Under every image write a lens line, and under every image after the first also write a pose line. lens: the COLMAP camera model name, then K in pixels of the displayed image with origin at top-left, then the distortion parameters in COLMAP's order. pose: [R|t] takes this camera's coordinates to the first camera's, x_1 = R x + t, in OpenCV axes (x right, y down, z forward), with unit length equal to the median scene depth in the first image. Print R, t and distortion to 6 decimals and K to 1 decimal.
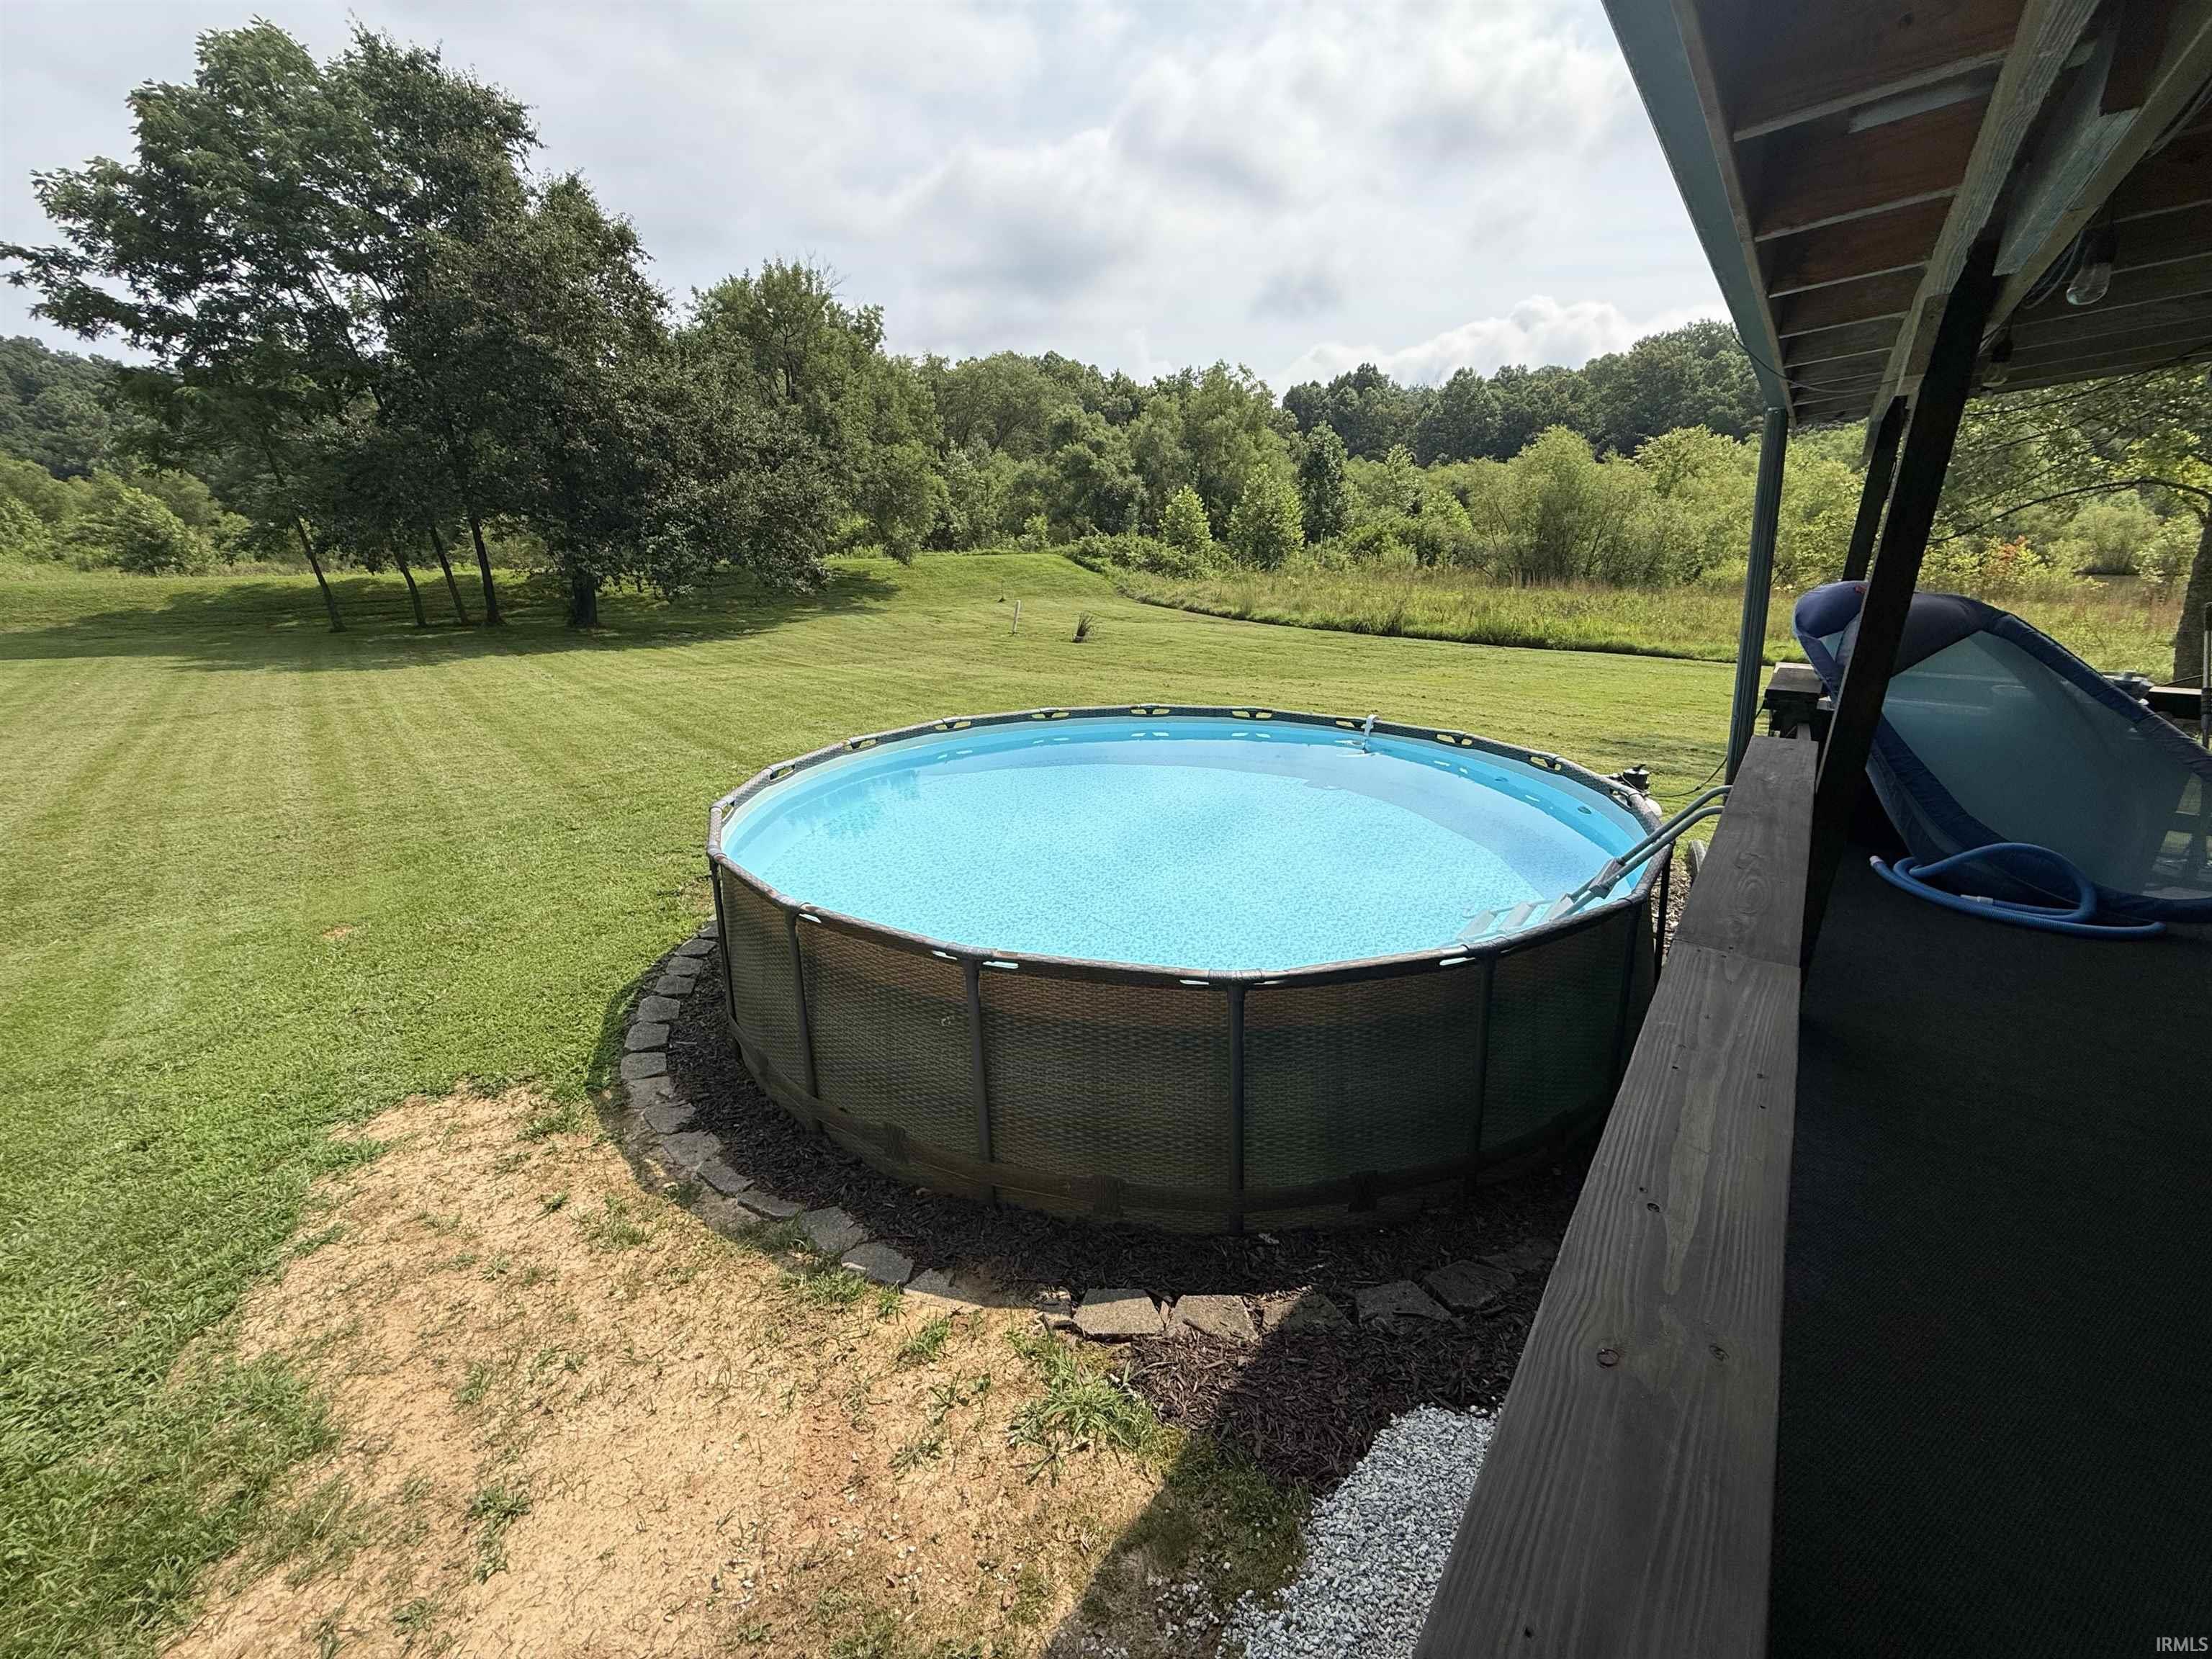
lens RADIAL K [[884.0, 0, 1104.7], [0, 884.0, 833.7], [0, 0, 1]] dist [0.000612, -0.000771]
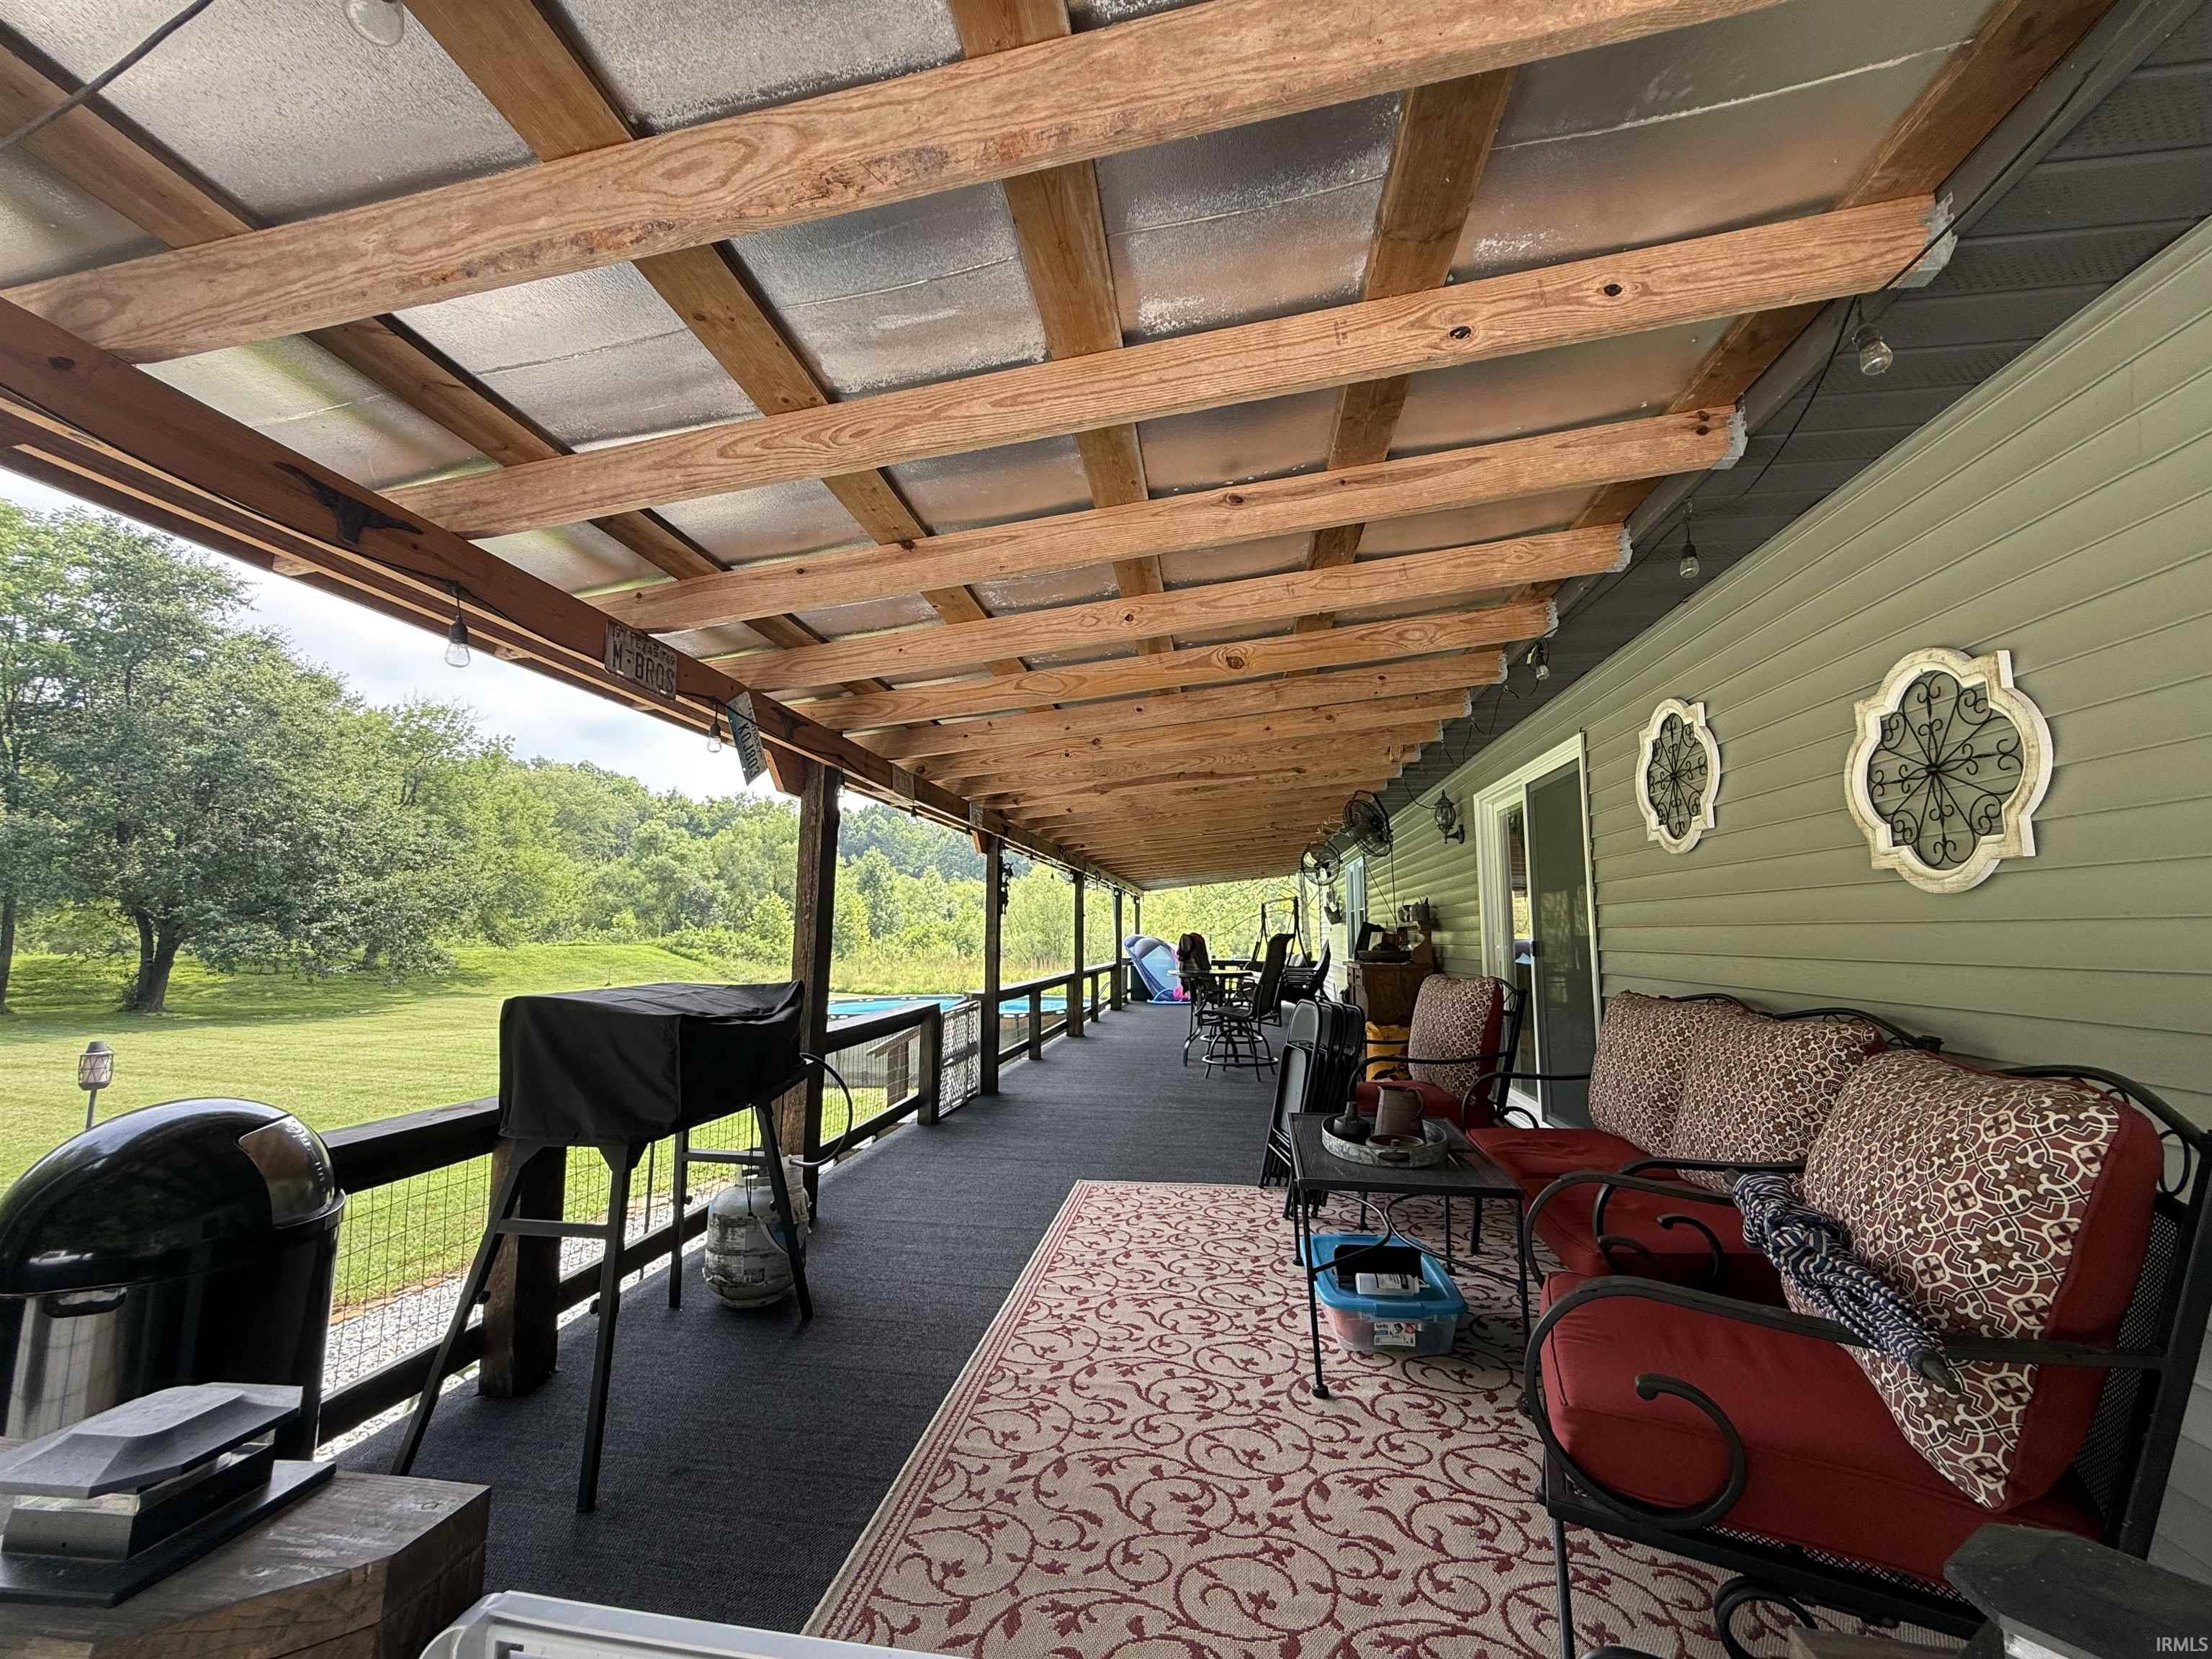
lens RADIAL K [[884.0, 0, 1103.3], [0, 884.0, 831.4], [0, 0, 1]] dist [0.000612, -0.000771]
pose [[0.872550, 0.068408, 0.483711, -0.101702], [0.145991, 0.908387, -0.391815, 0.068170], [-0.466201, 0.412496, 0.782627, -0.183456]]
